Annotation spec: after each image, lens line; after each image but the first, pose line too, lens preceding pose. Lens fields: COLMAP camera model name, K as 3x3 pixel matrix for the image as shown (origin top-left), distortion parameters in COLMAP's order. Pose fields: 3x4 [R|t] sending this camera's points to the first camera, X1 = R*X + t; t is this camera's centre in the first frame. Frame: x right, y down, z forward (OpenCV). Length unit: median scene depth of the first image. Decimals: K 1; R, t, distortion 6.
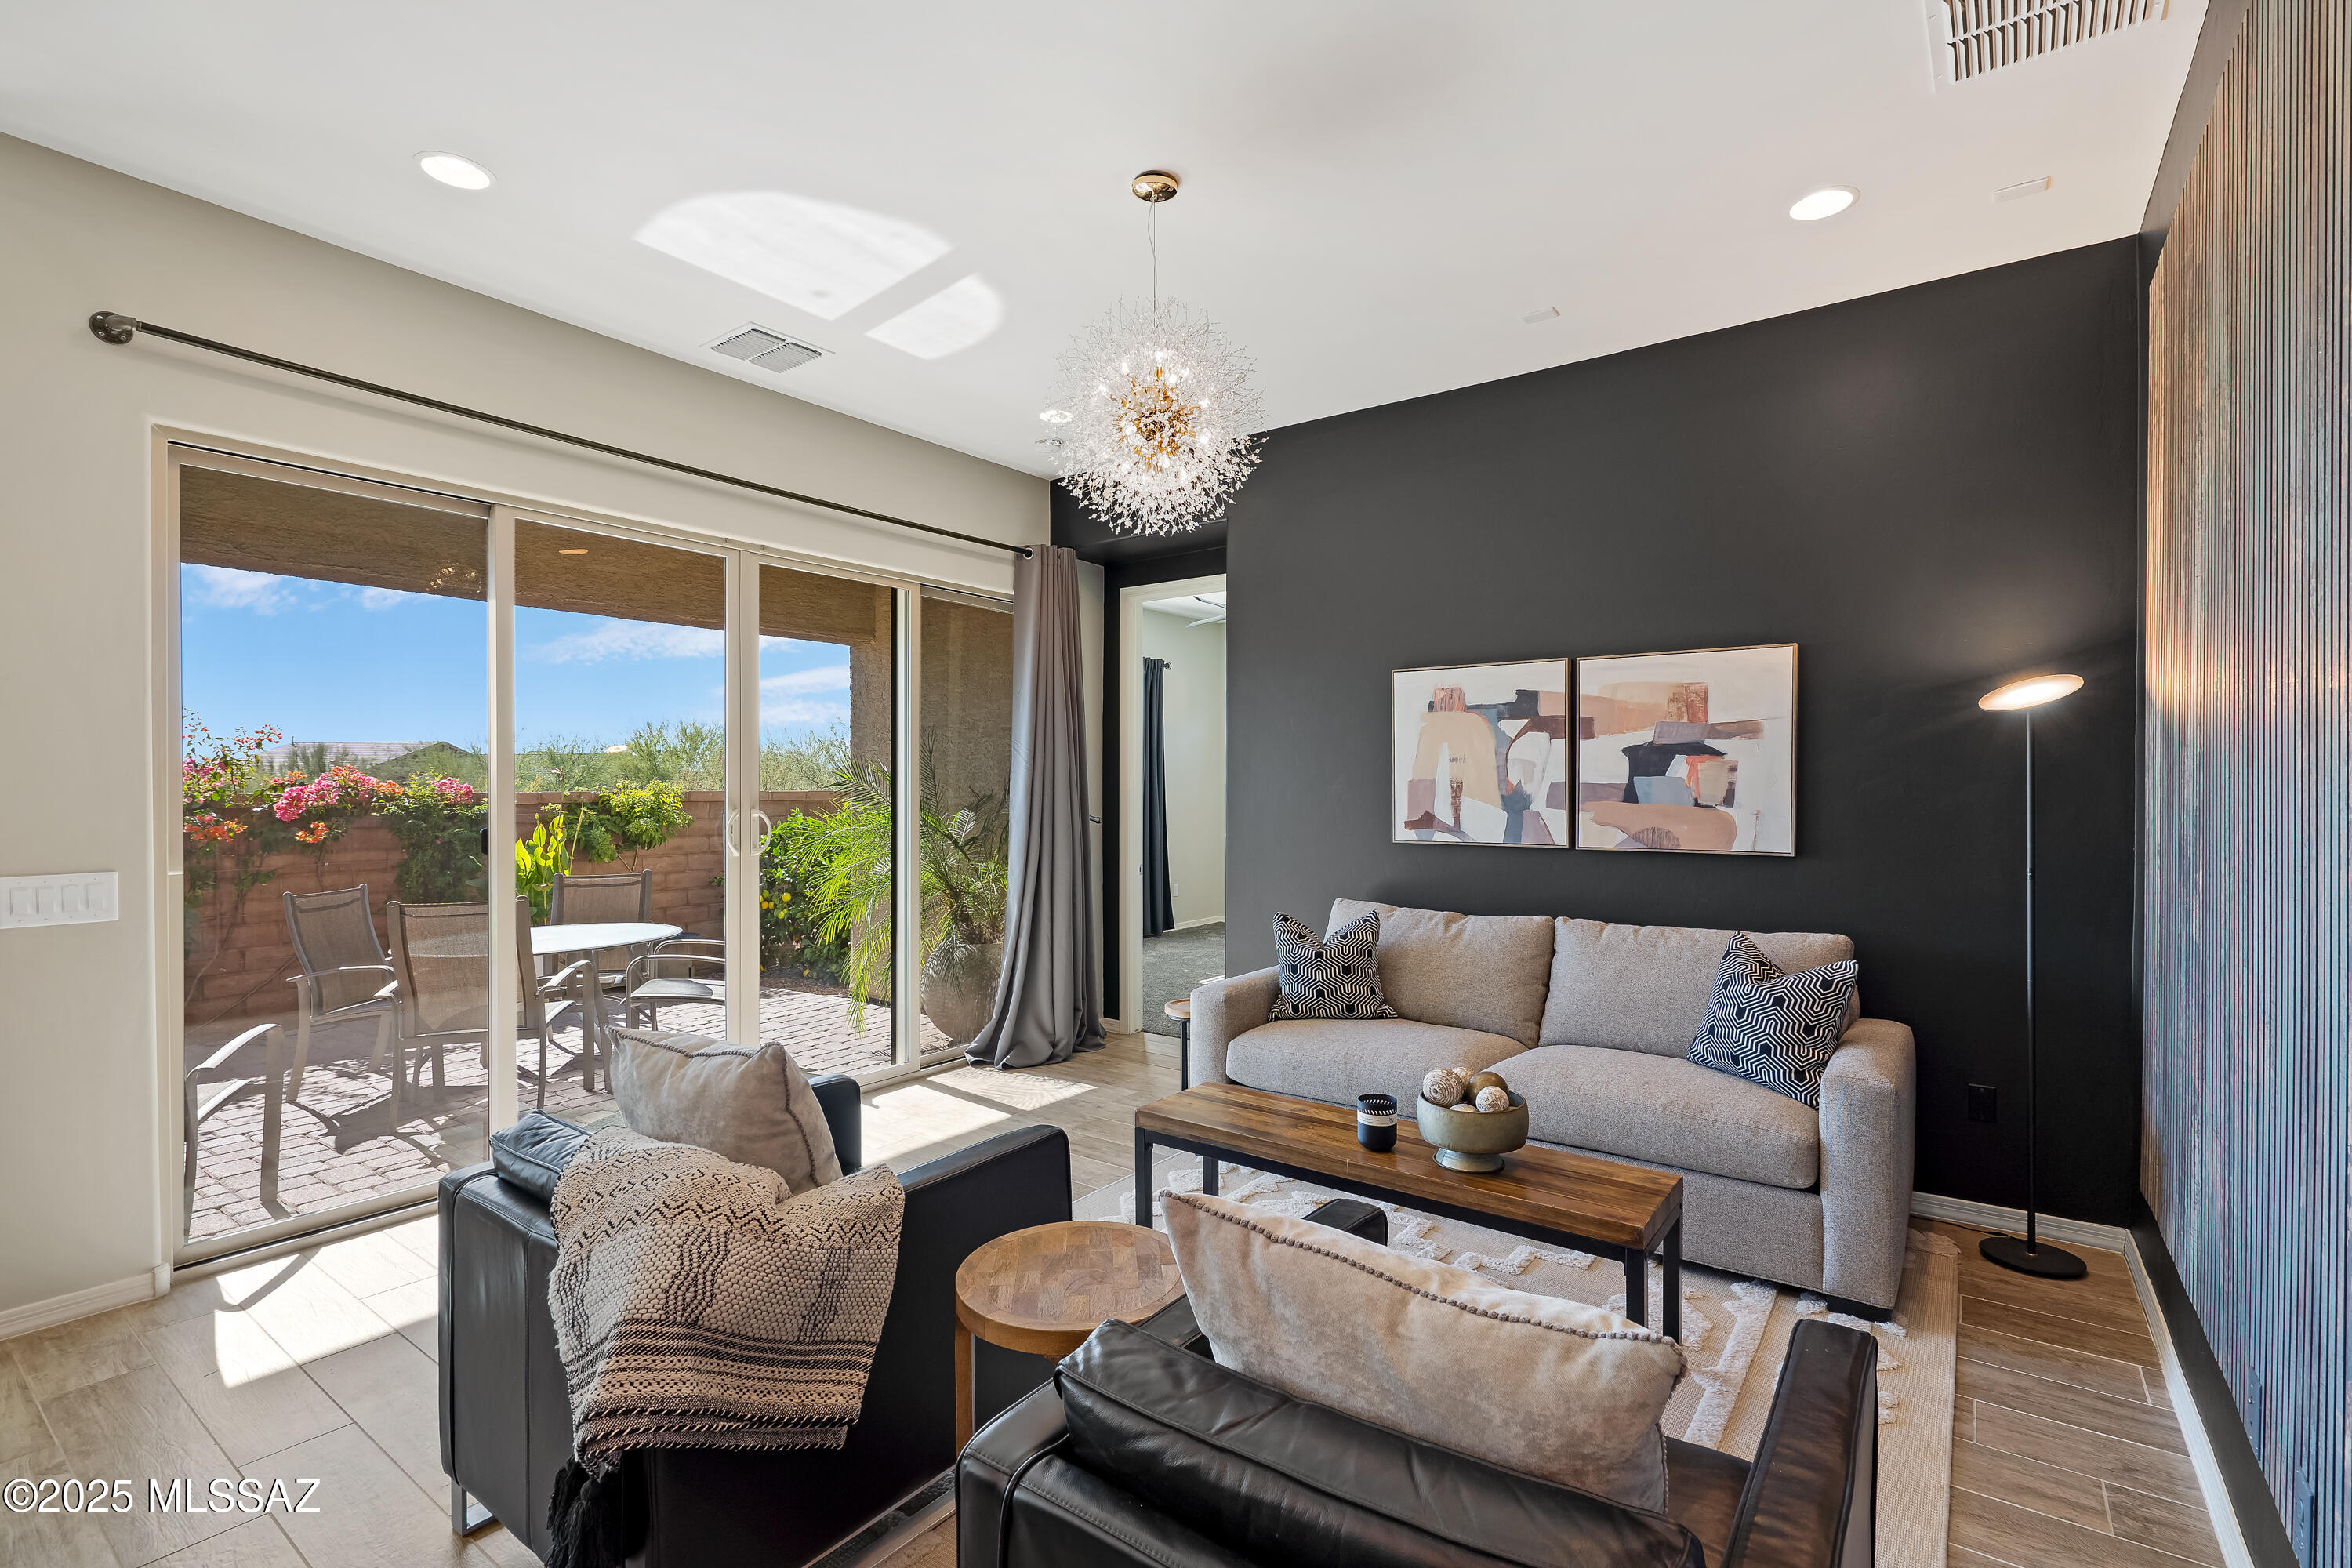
lens RADIAL K [[1074.4, 0, 1180.6], [0, 1074.4, 795.4], [0, 0, 1]] dist [-0.002811, 0.002241]
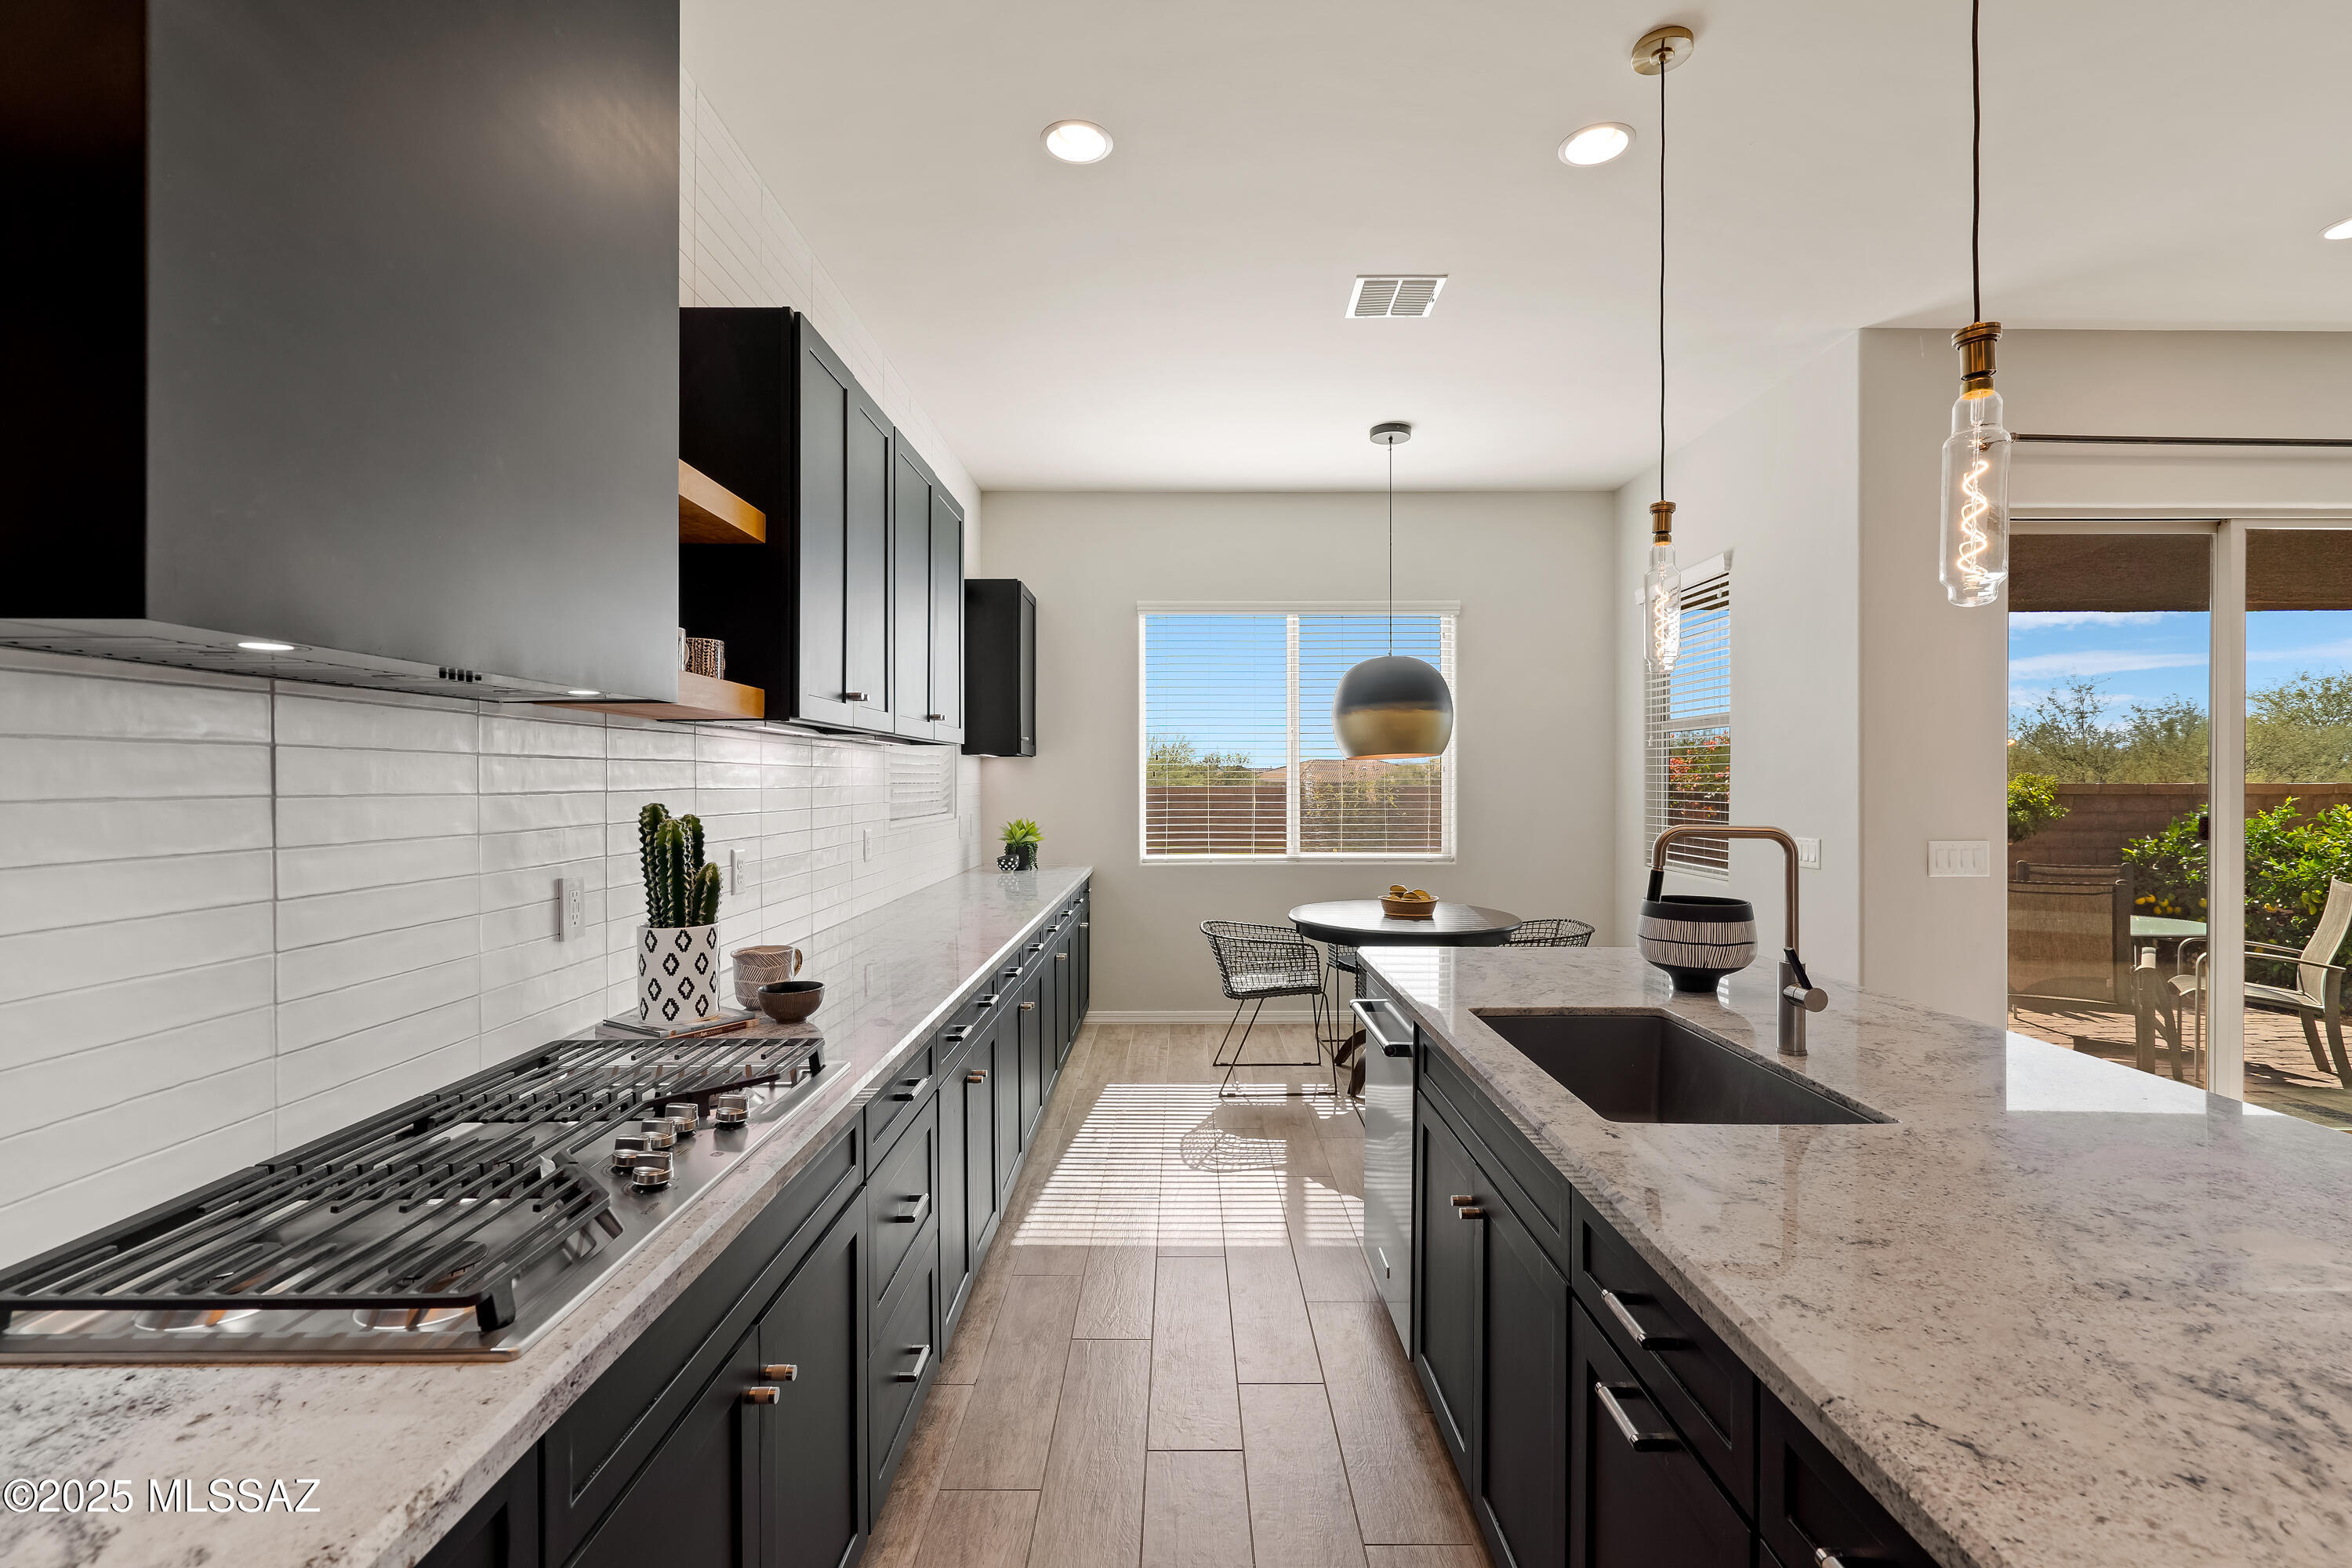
lens RADIAL K [[1074.4, 0, 1183.7], [0, 1074.4, 785.6], [0, 0, 1]] dist [-0.002811, 0.002241]
pose [[0.601523, 0.004370, -0.798843, -0.345232], [-0.005628, 0.999983, 0.001232, 0.002272], [0.798836, 0.003755, 0.601538, -0.428283]]
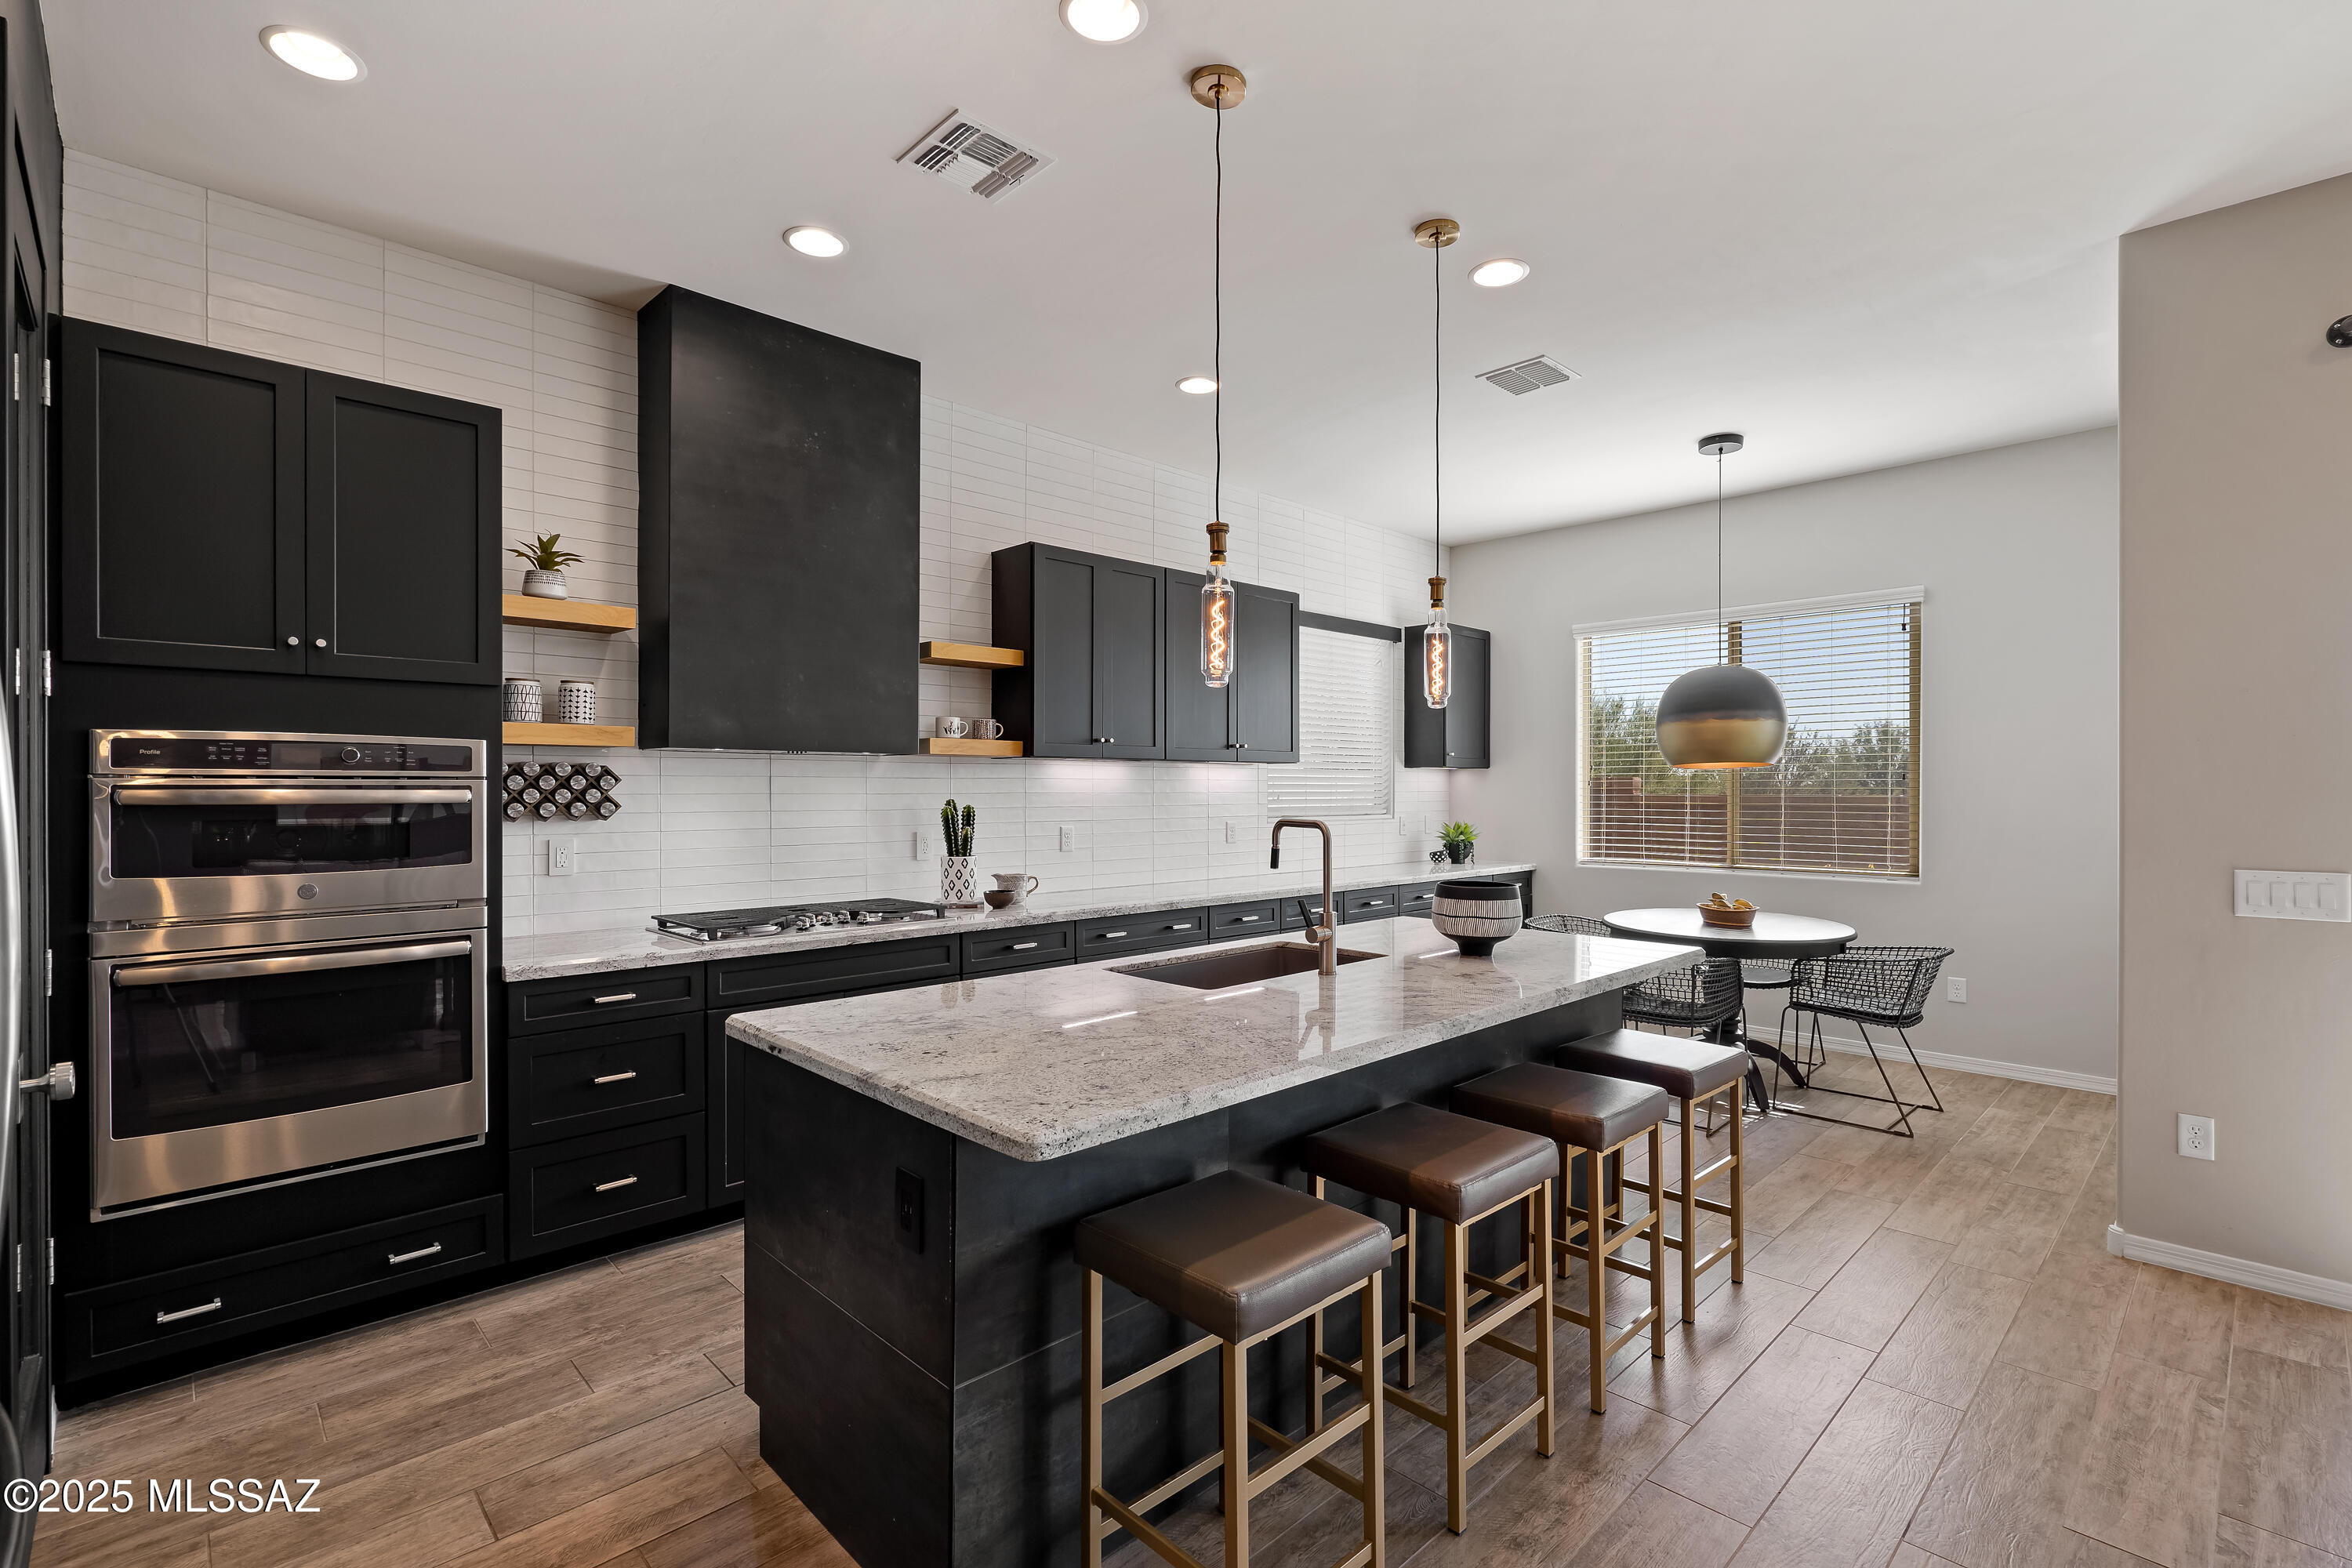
lens RADIAL K [[1074.4, 0, 1180.5], [0, 1074.4, 791.5], [0, 0, 1]] dist [-0.002811, 0.002241]
pose [[-0.162603, 0.002982, -0.986687, 0.114320], [-0.007370, 0.999964, 0.004237, -0.001021], [0.986664, 0.007961, -0.162575, 0.061128]]
